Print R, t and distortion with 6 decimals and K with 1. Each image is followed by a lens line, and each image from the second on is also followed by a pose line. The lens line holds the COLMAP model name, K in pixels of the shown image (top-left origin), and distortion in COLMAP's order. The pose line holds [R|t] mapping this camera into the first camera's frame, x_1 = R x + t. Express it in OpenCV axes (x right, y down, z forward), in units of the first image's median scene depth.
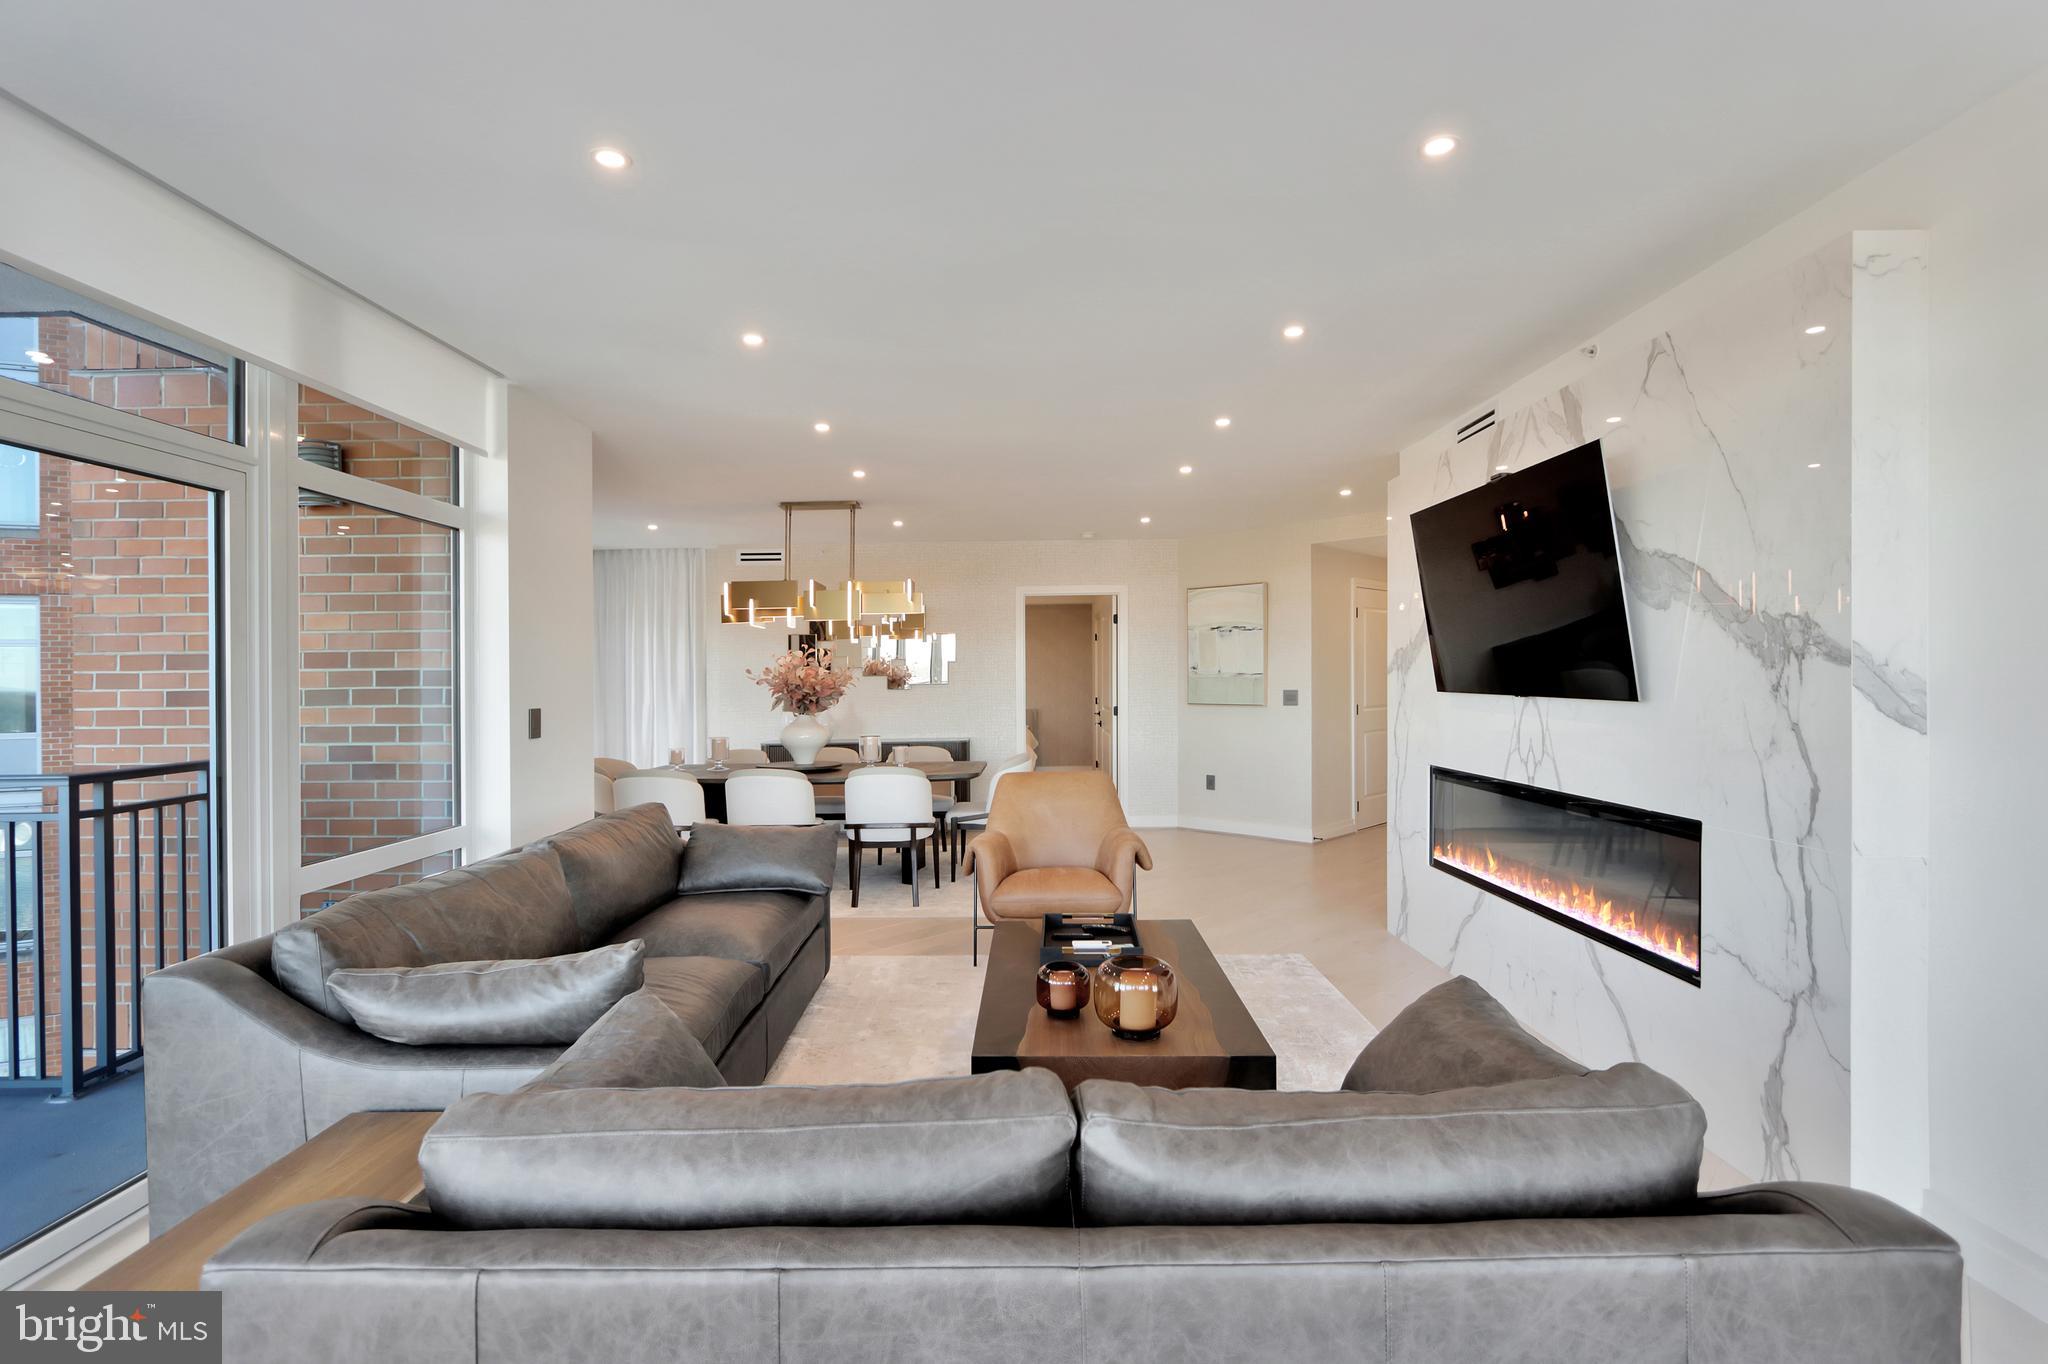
lens RADIAL K [[950.6, 0, 1036.4], [0, 950.6, 686.6], [0, 0, 1]] dist [-0.016041, 0.001311]
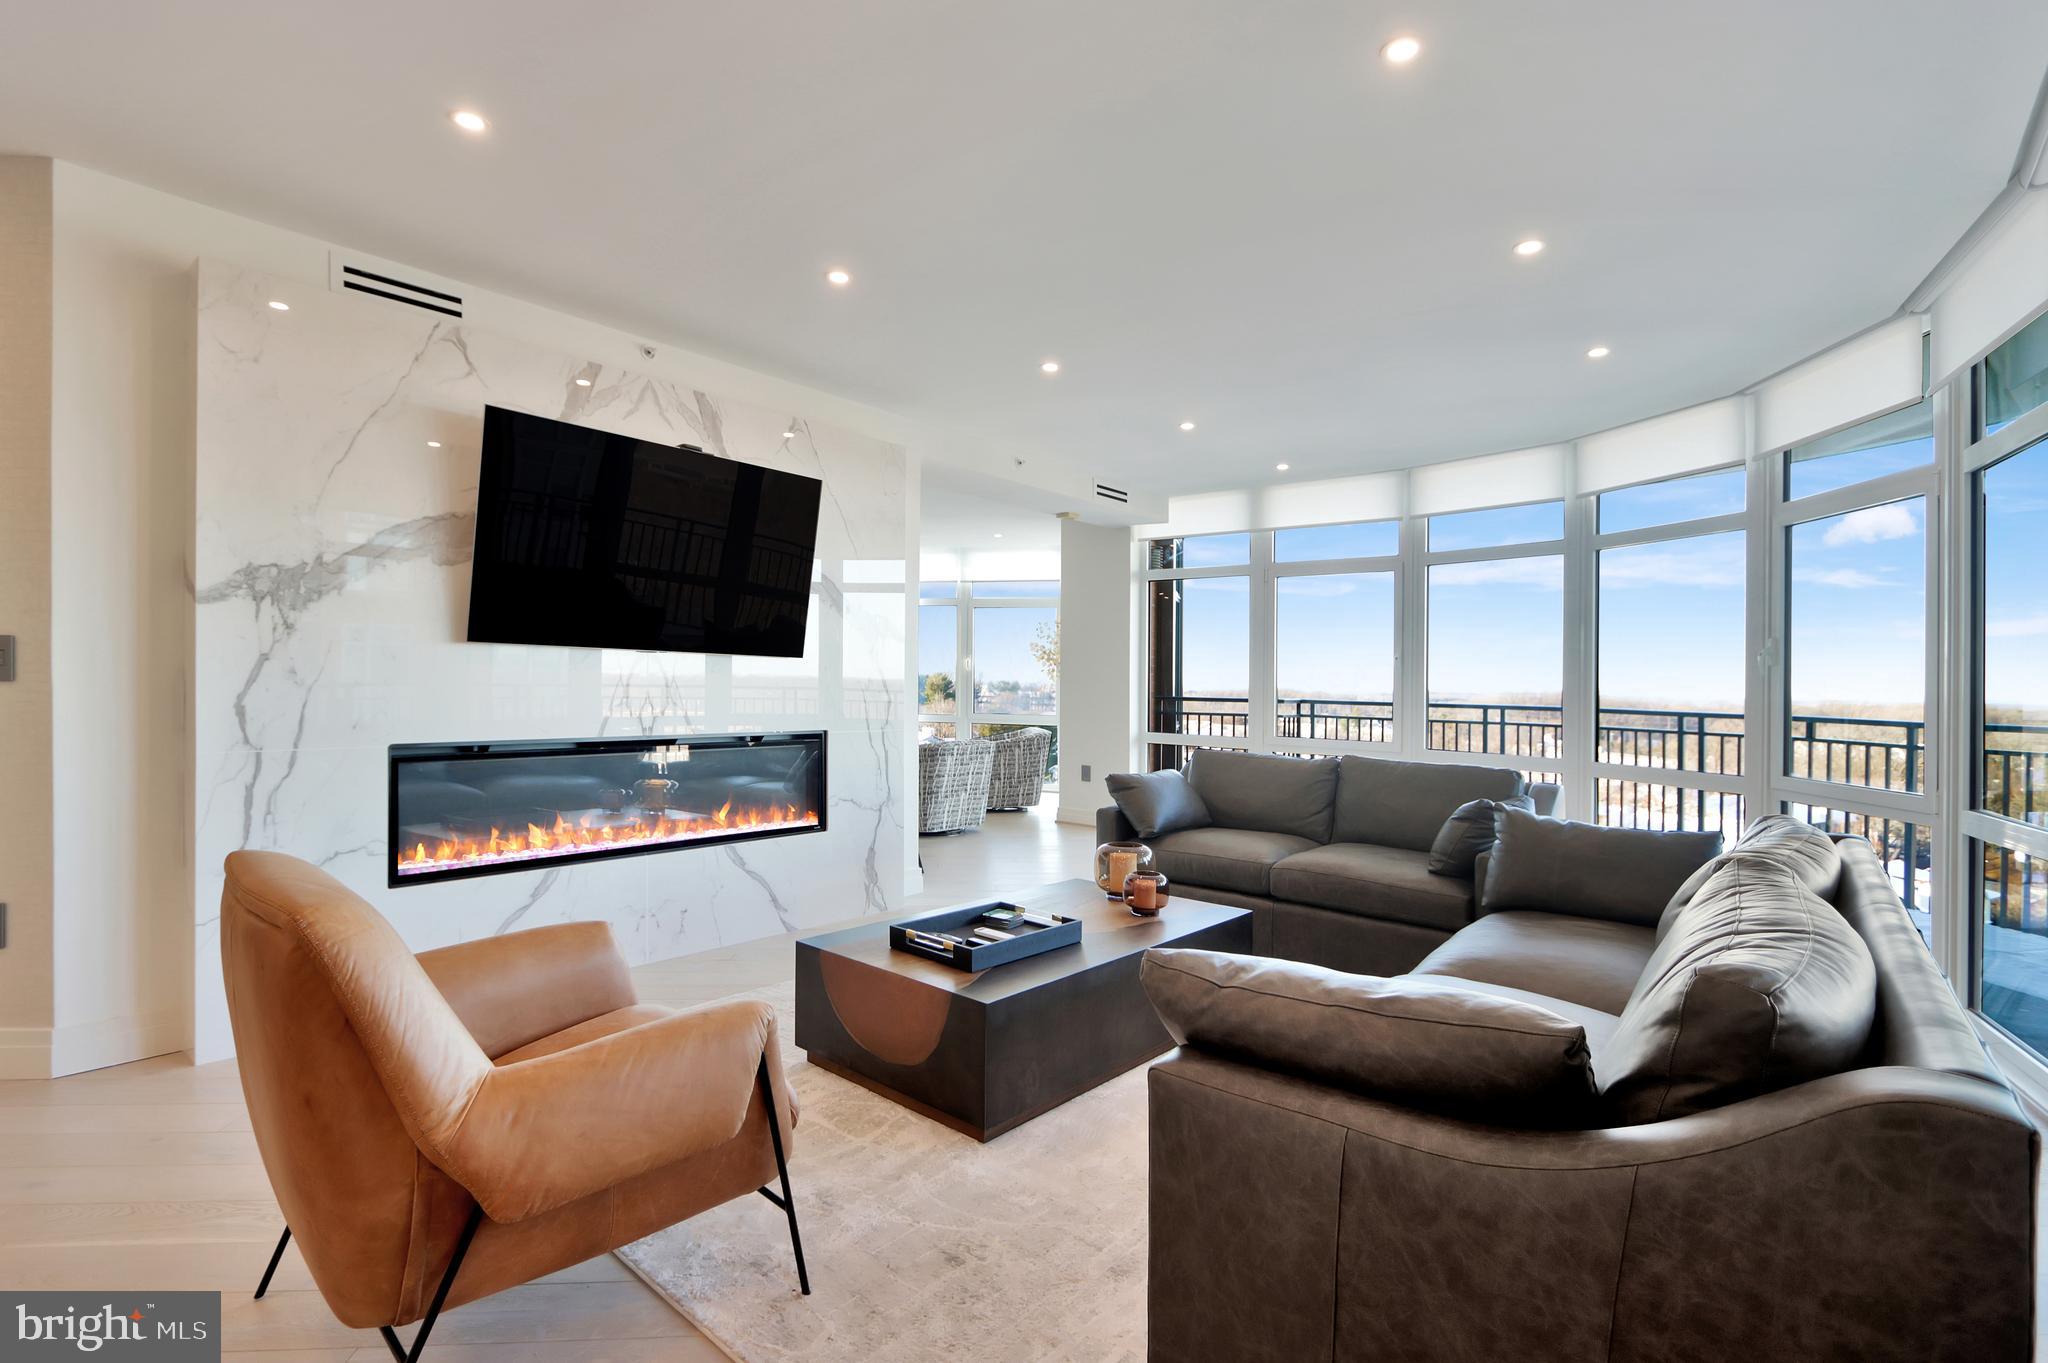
lens RADIAL K [[950.6, 0, 1023.8], [0, 950.6, 669.1], [0, 0, 1]] dist [-0.016041, 0.001311]
pose [[-0.756885, 0.003772, 0.653537, -0.614497], [-0.006878, 0.999882, -0.013737, 0.051371], [-0.653511, -0.014893, -0.756770, 1.916102]]
